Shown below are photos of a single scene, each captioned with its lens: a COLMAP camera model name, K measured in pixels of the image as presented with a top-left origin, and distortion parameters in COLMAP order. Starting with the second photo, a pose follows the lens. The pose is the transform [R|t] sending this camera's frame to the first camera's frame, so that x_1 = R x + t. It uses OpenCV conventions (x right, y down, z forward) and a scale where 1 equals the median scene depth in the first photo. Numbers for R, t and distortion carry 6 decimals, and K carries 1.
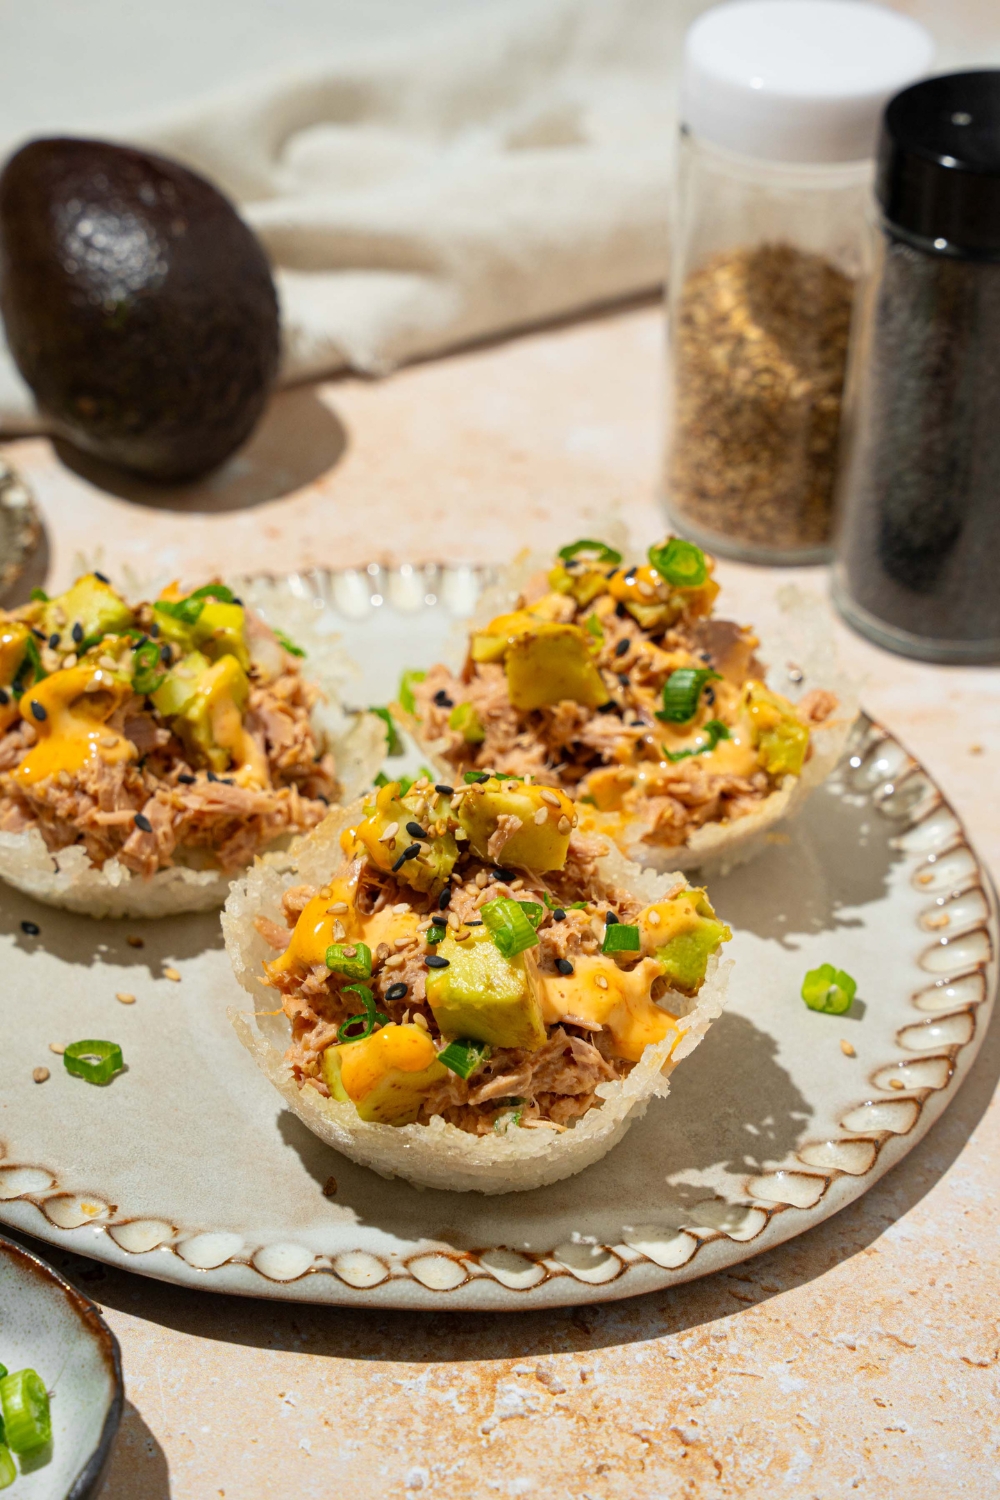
lens RADIAL K [[2826.0, 0, 520.6], [0, 2826.0, 734.1], [0, 0, 1]] dist [0.069404, 0.000000]
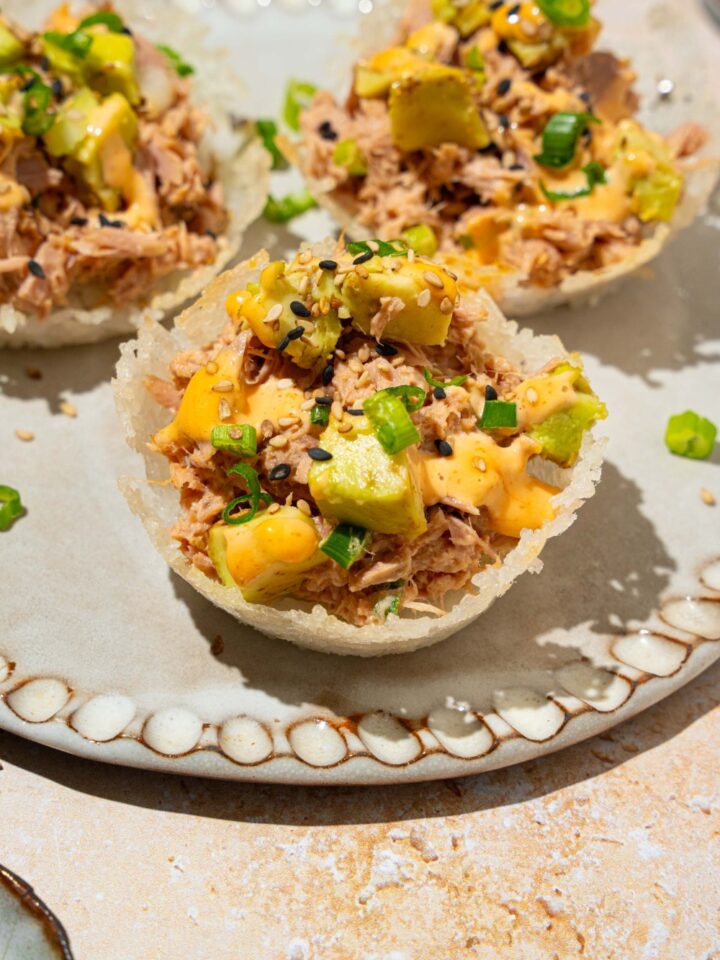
lens RADIAL K [[2159.1, 0, 351.5], [0, 2159.1, 477.1], [0, 0, 1]] dist [0.051188, 0.000000]
pose [[0.999820, 0.015501, -0.010940, -0.009328], [-0.012159, 0.966144, 0.257717, -0.109223], [0.014565, -0.257538, 0.966159, 0.238754]]
